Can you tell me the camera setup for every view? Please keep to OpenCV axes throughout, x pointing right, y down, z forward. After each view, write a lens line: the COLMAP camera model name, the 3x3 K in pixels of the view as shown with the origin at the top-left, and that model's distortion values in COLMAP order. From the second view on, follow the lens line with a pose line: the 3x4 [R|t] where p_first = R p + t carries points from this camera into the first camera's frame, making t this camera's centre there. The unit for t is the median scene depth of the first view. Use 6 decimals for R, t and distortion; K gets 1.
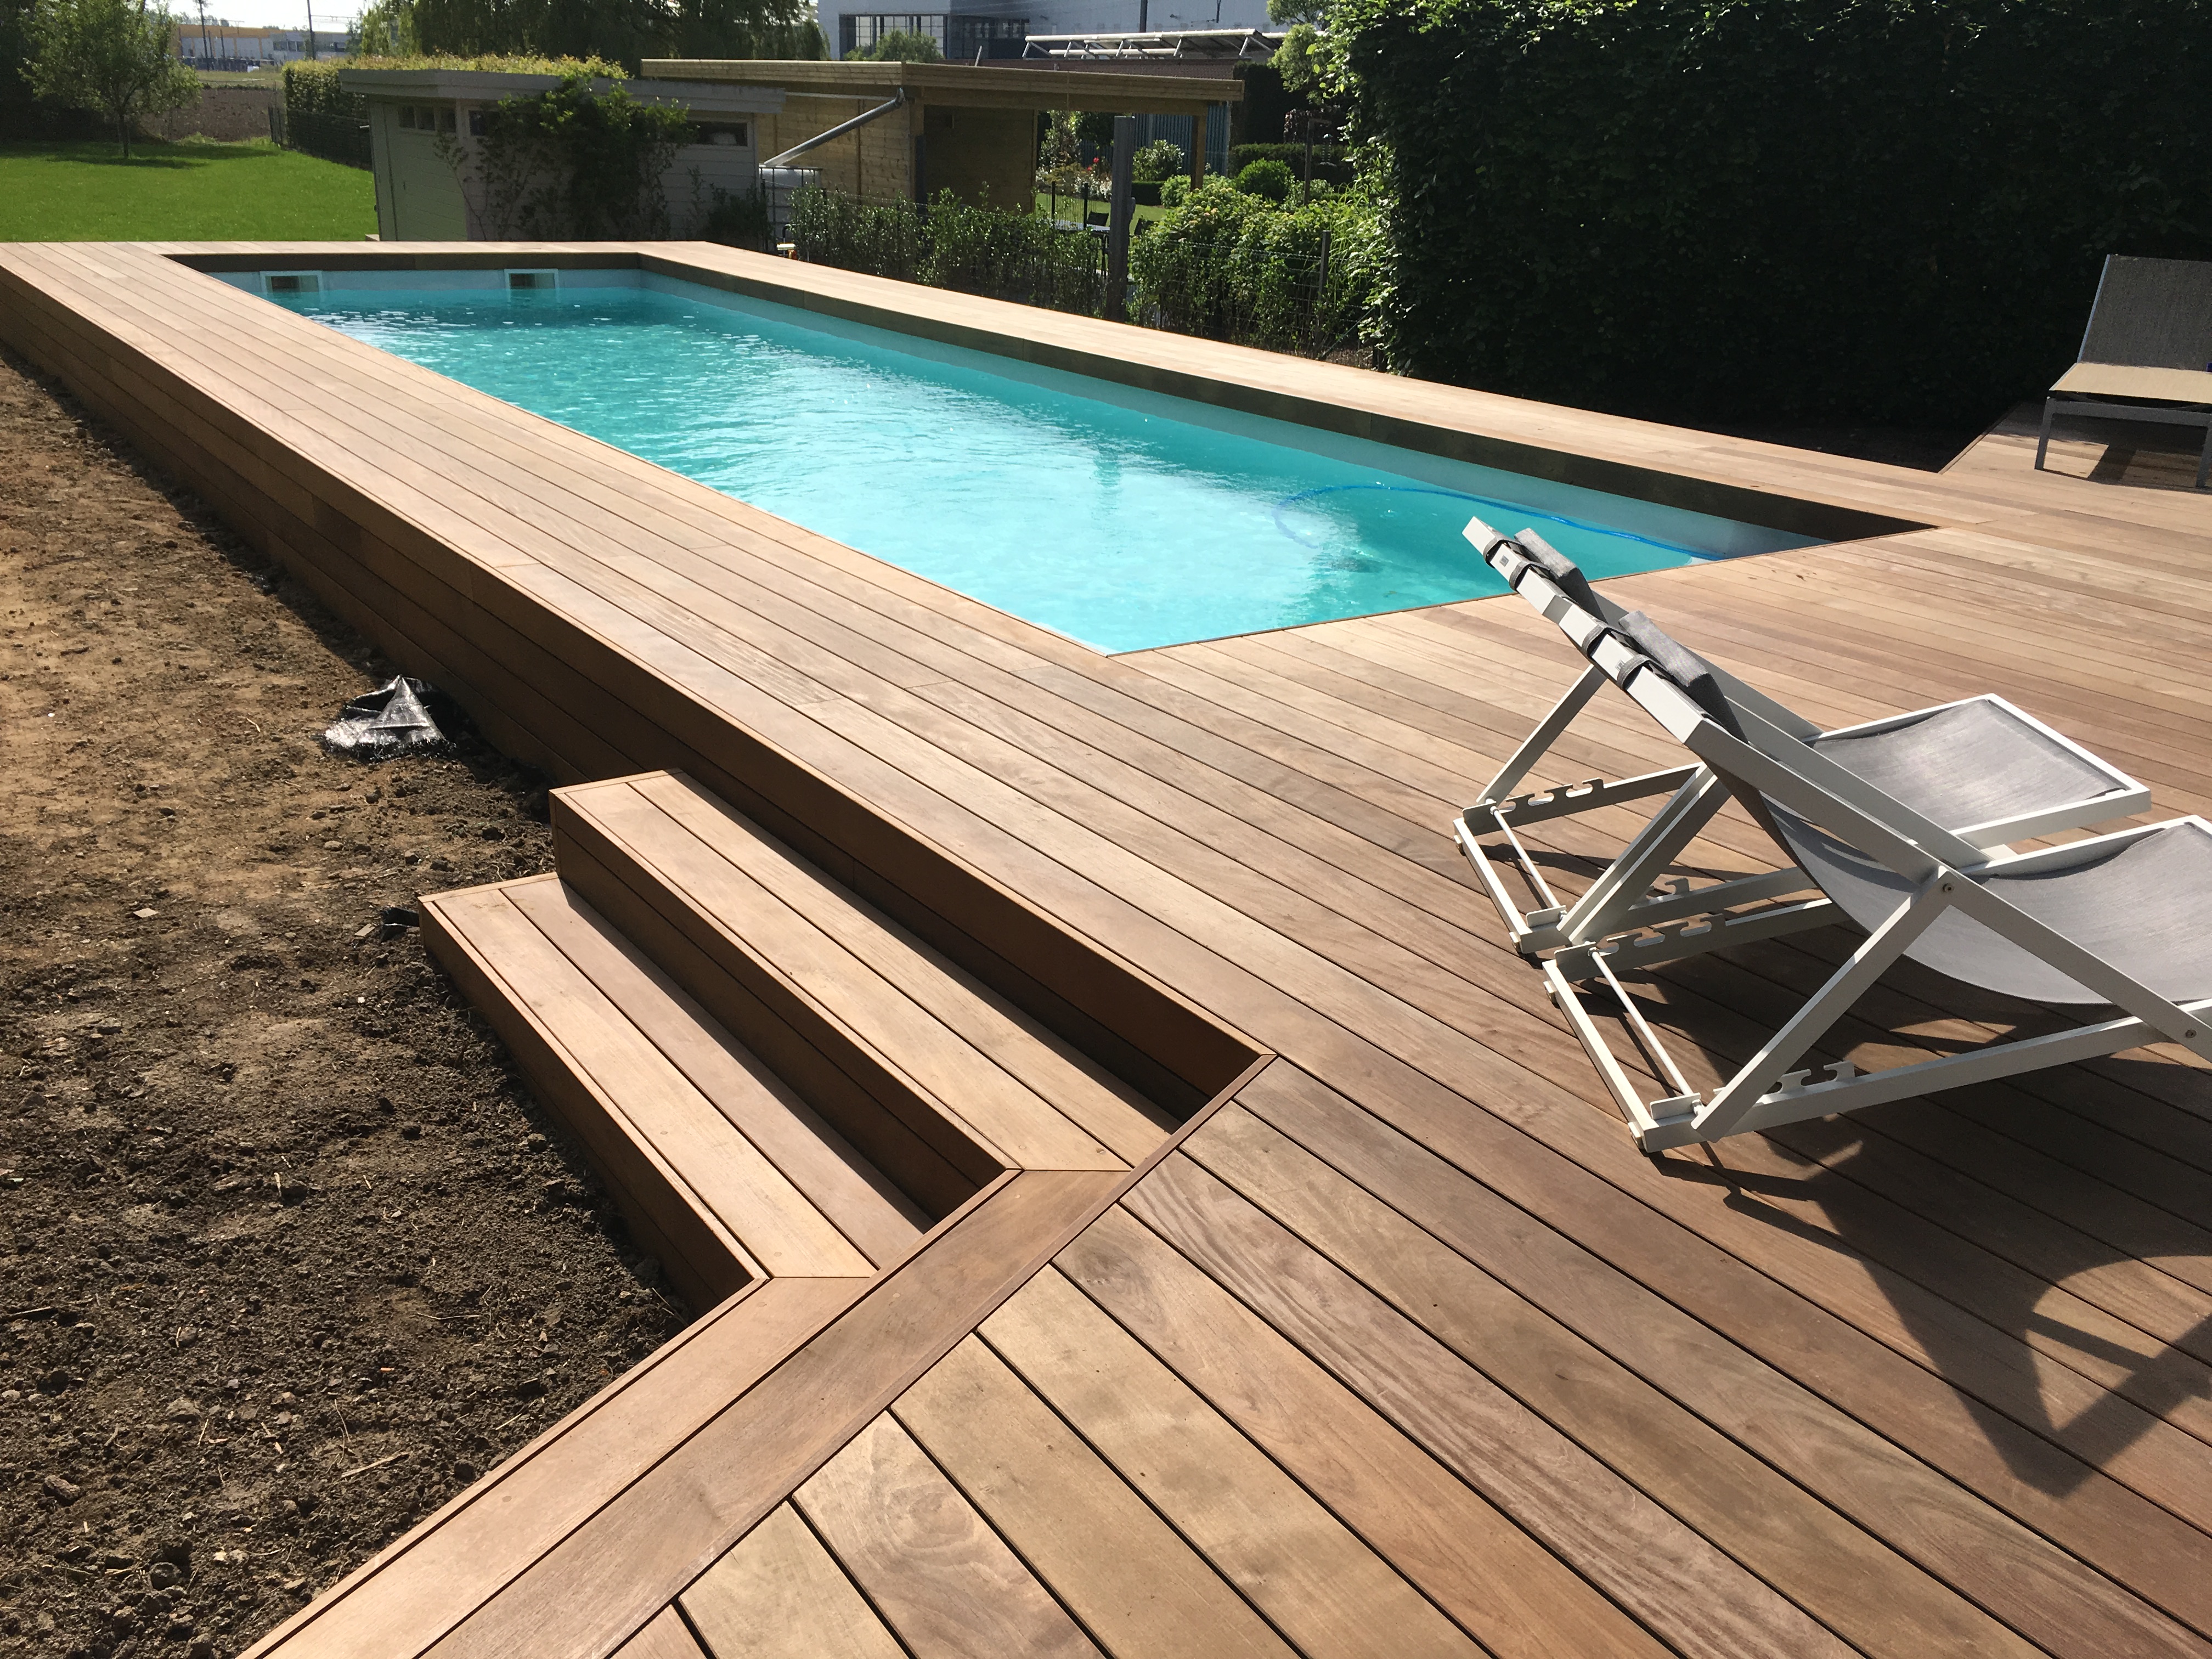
lens RADIAL K [[1889.9, 0, 1106.0], [0, 1889.9, 829.5], [0, 0, 1]] dist [0.083630, -0.112644]
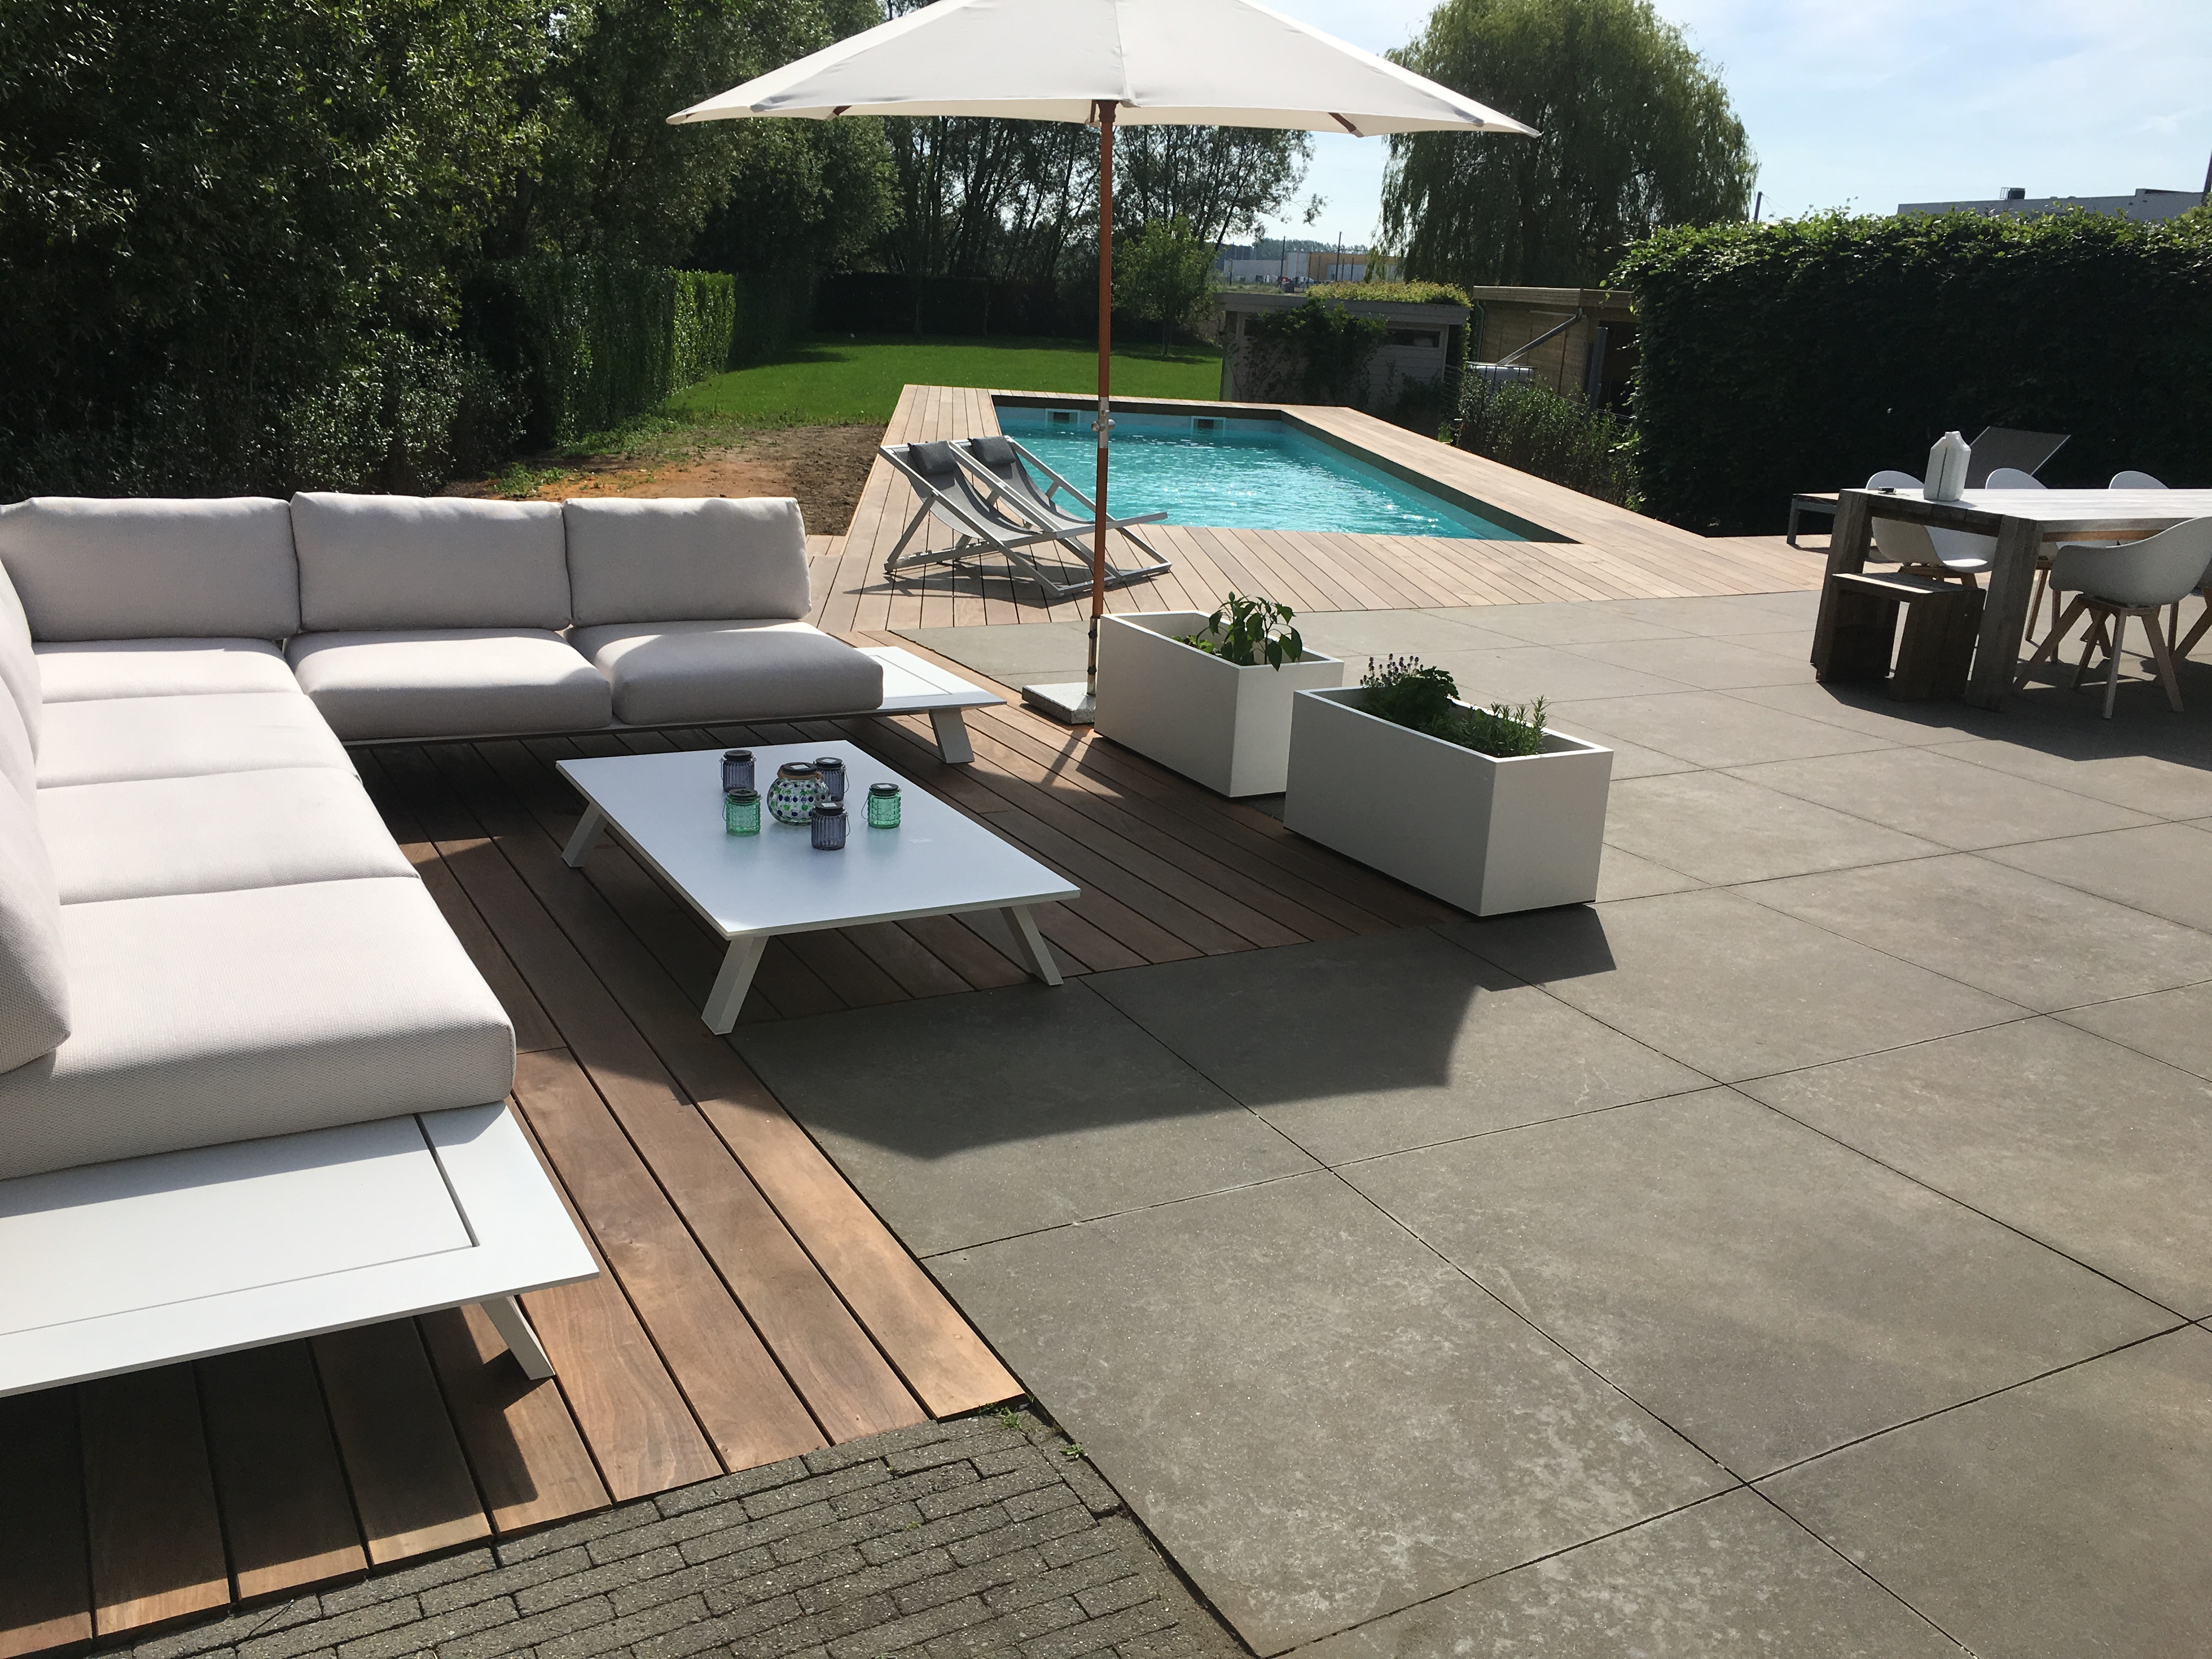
lens RADIAL K [[1903.2, 0, 1095.9], [0, 1903.2, 832.5], [0, 0, 1]] dist [0.094229, -0.126485]
pose [[0.854834, 0.155387, -0.495090, 0.645644], [-0.206260, 0.977248, -0.049418, 0.191858], [0.476147, 0.144361, 0.867435, -0.495254]]
